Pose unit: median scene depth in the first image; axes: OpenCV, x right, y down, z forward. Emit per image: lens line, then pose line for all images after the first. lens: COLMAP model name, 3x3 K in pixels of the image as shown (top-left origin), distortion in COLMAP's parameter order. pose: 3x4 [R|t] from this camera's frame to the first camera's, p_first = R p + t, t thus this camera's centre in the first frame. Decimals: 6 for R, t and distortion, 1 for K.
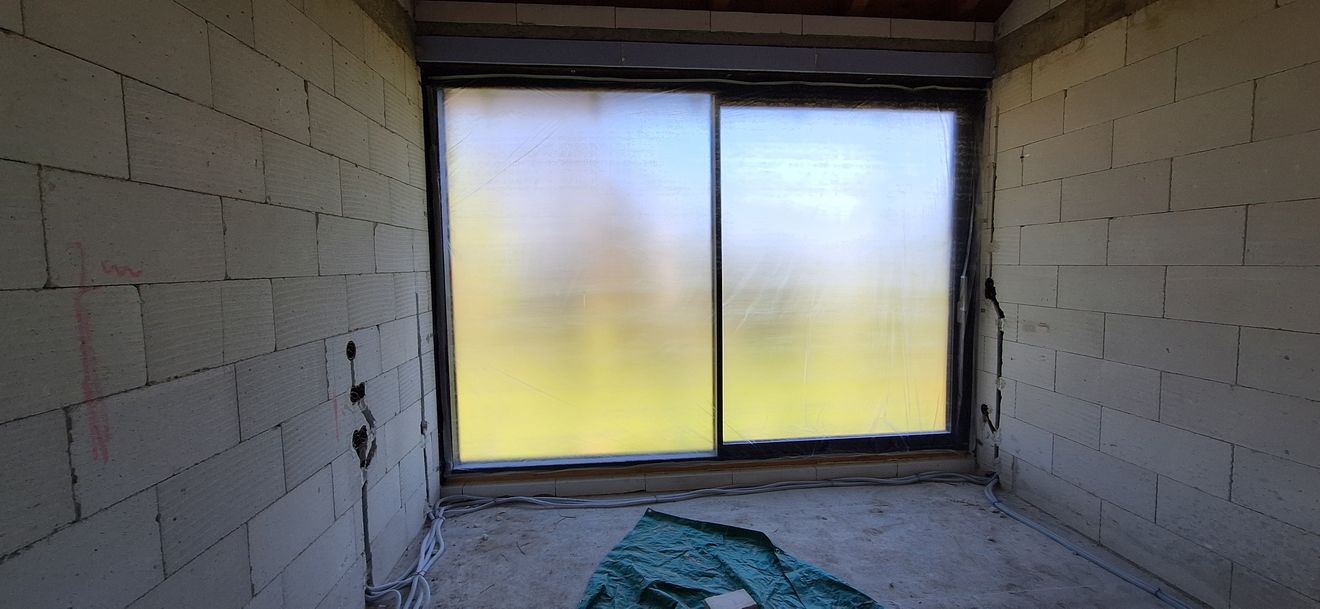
lens RADIAL K [[525.5, 0, 666.6], [0, 525.5, 300.8], [0, 0, 1]] dist [-0.003289, 0.001317]
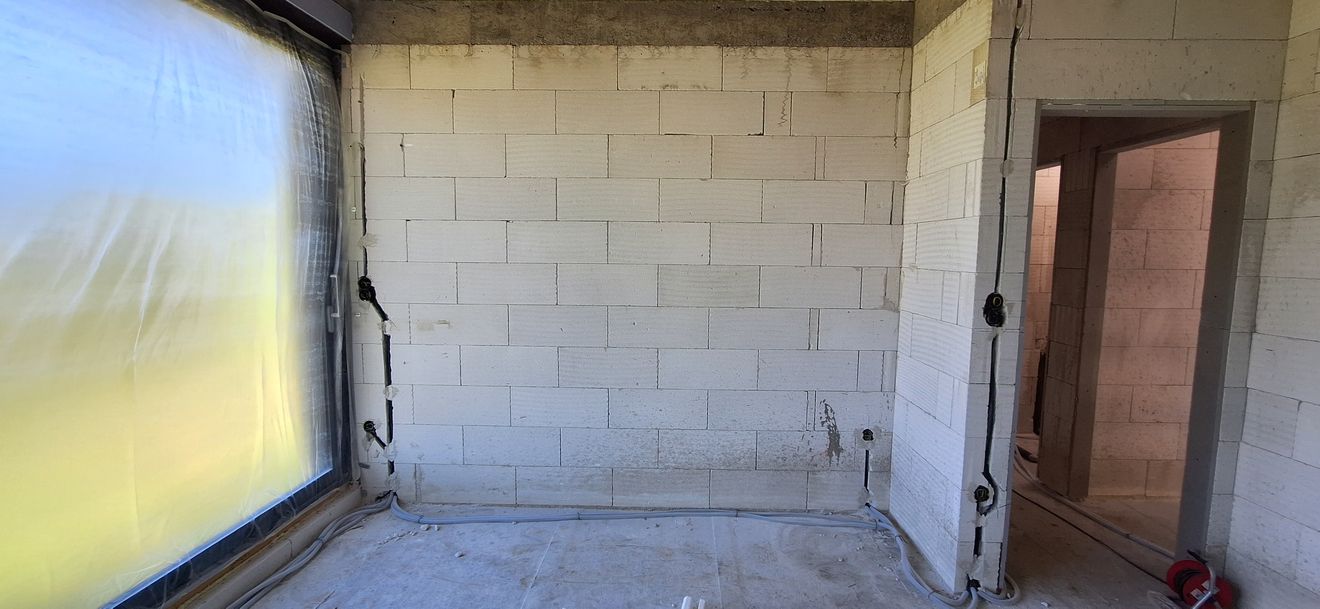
lens RADIAL K [[525.5, 0, 666.6], [0, 525.5, 300.8], [0, 0, 1]] dist [-0.003289, 0.001317]
pose [[0.121641, -0.078016, 0.989503, -0.198458], [0.060448, 0.995638, 0.071068, -0.037017], [-0.990732, 0.051168, 0.125826, 0.419654]]
